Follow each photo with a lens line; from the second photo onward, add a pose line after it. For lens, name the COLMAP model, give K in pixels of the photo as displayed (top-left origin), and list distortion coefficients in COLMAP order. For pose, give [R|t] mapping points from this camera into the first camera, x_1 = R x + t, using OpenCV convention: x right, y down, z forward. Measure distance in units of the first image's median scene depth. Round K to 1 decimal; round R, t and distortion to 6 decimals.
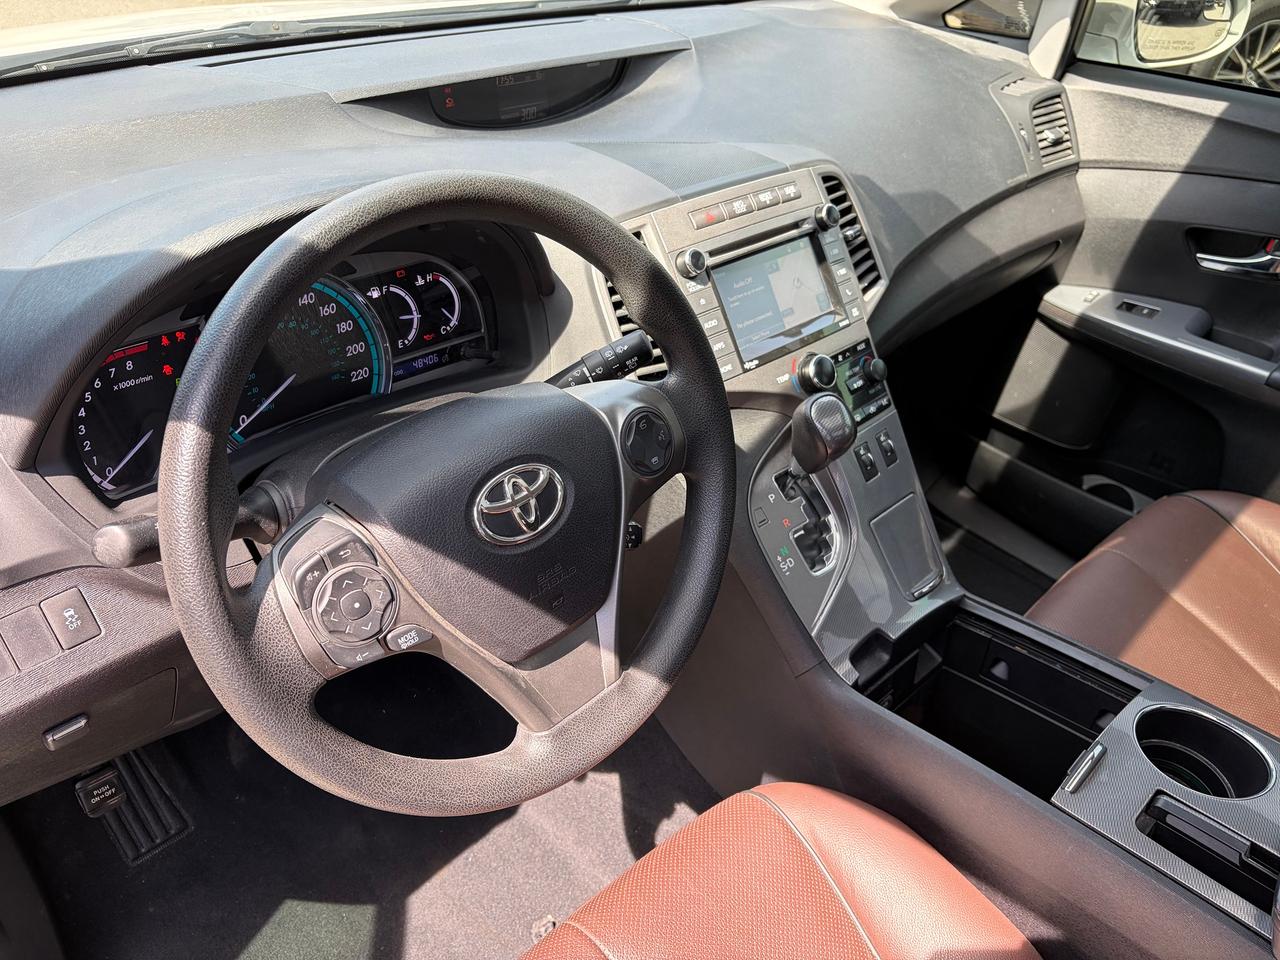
lens RADIAL K [[962.7, 0, 643.6], [0, 962.7, 481.8], [0, 0, 1]] dist [0.045753, -0.073667]
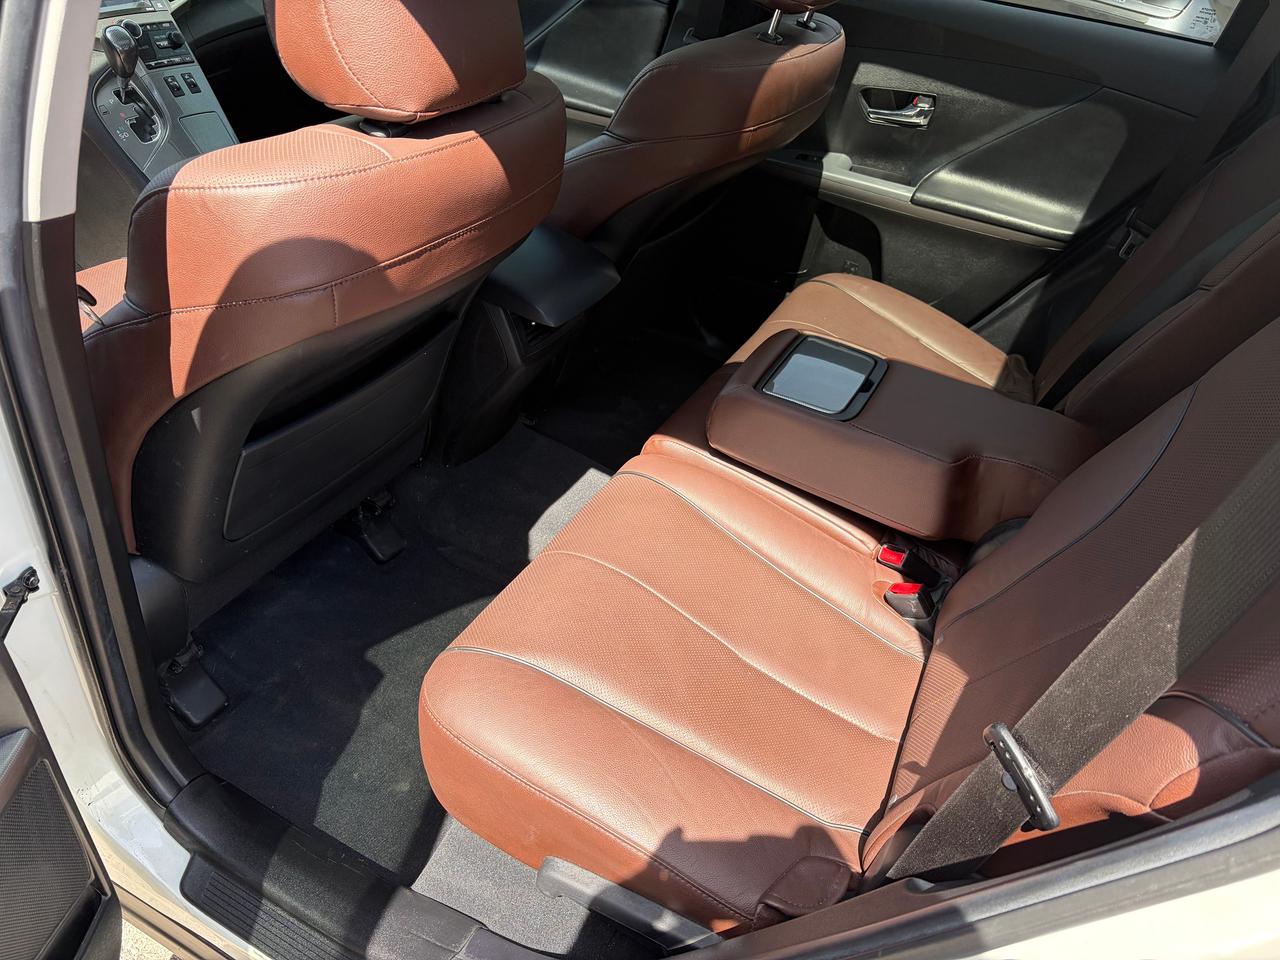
lens RADIAL K [[959.3, 0, 635.8], [0, 959.3, 478.8], [0, 0, 1]] dist [0.030272, -0.017428]
pose [[0.941395, -0.151296, 0.301471, 0.366518], [0.137491, 0.988259, 0.066631, 0.657581], [-0.308012, -0.021276, 0.951144, -0.922264]]
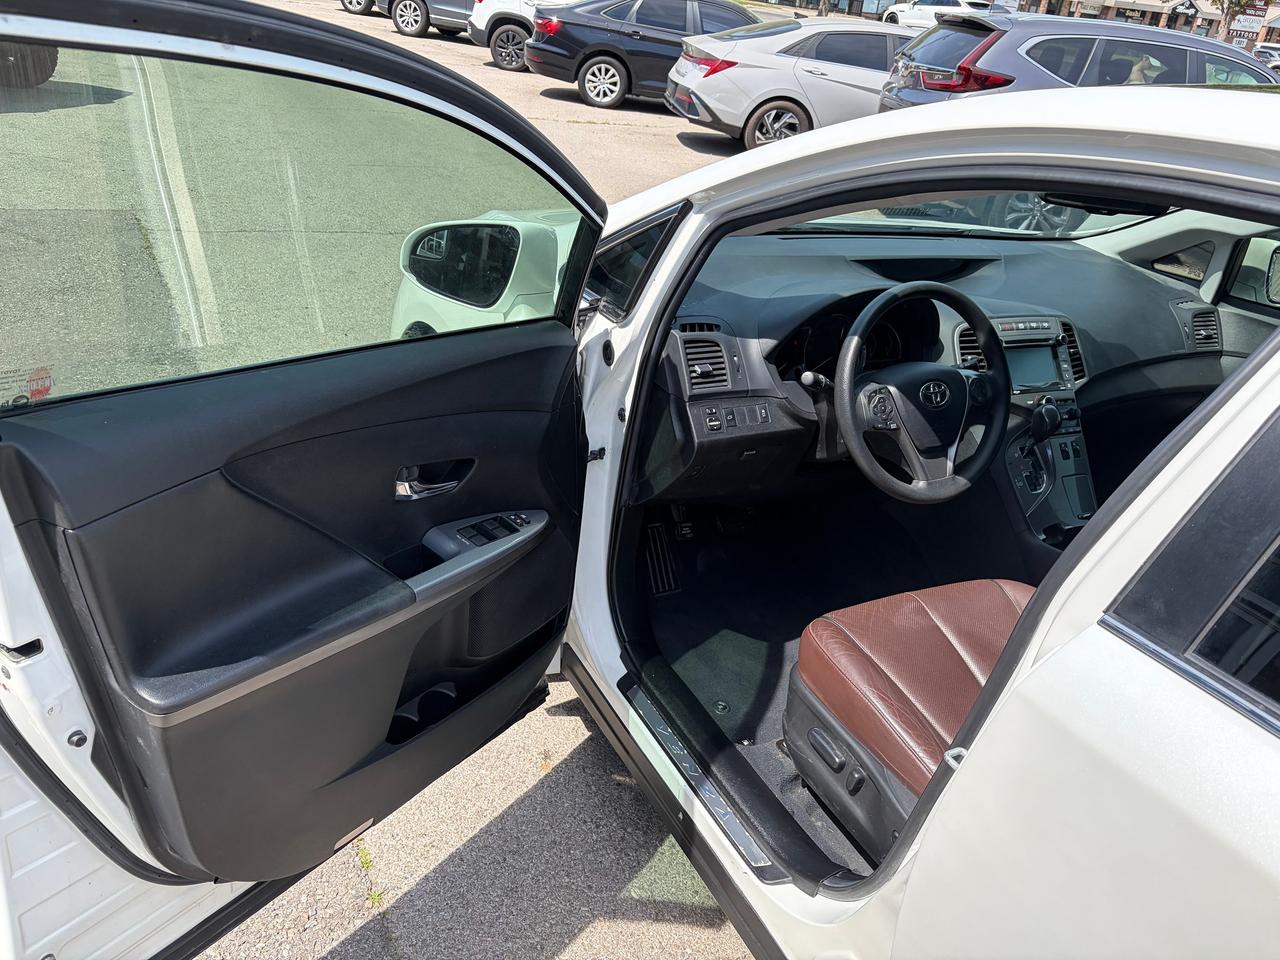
lens RADIAL K [[959.3, 0, 635.8], [0, 959.3, 478.8], [0, 0, 1]] dist [0.030272, -0.017428]
pose [[0.959533, 0.176435, -0.219470, -0.183854], [-0.214868, 0.962492, -0.165652, 0.555742], [0.182011, 0.206106, 0.961453, -1.113622]]
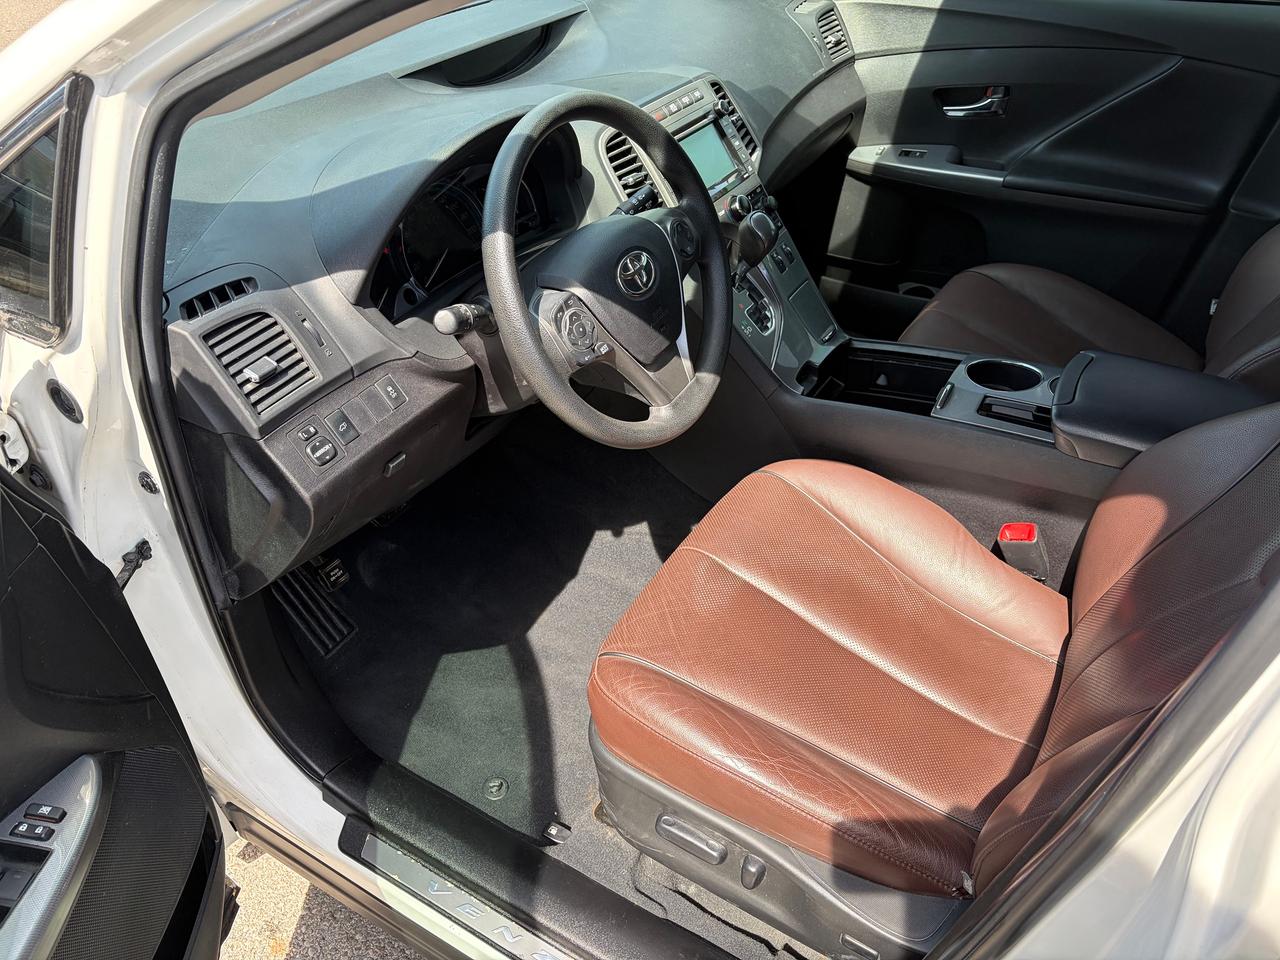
lens RADIAL K [[959.3, 0, 635.8], [0, 959.3, 478.8], [0, 0, 1]] dist [0.030272, -0.017428]
pose [[0.962889, -0.212750, 0.166078, -0.306724], [0.206440, 0.976936, 0.054576, 0.180126], [-0.173858, -0.018265, 0.984601, -0.469445]]
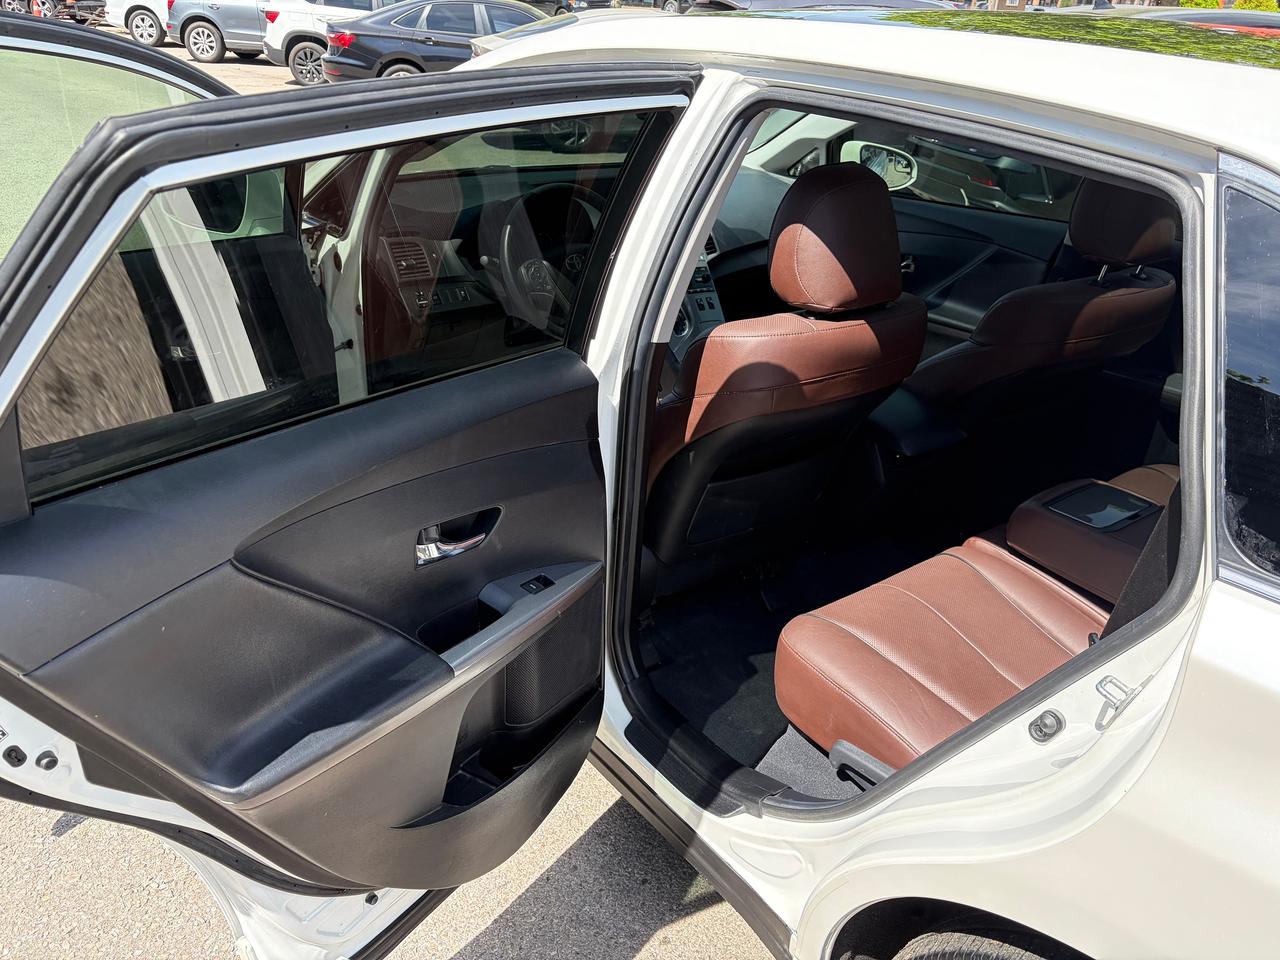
lens RADIAL K [[962.7, 0, 643.6], [0, 962.7, 481.8], [0, 0, 1]] dist [0.045753, -0.073667]
pose [[0.994917, 0.036588, -0.093816, 0.334704], [-0.053444, 0.981470, -0.184009, 0.982684], [0.085345, 0.188088, 0.978437, -1.632779]]
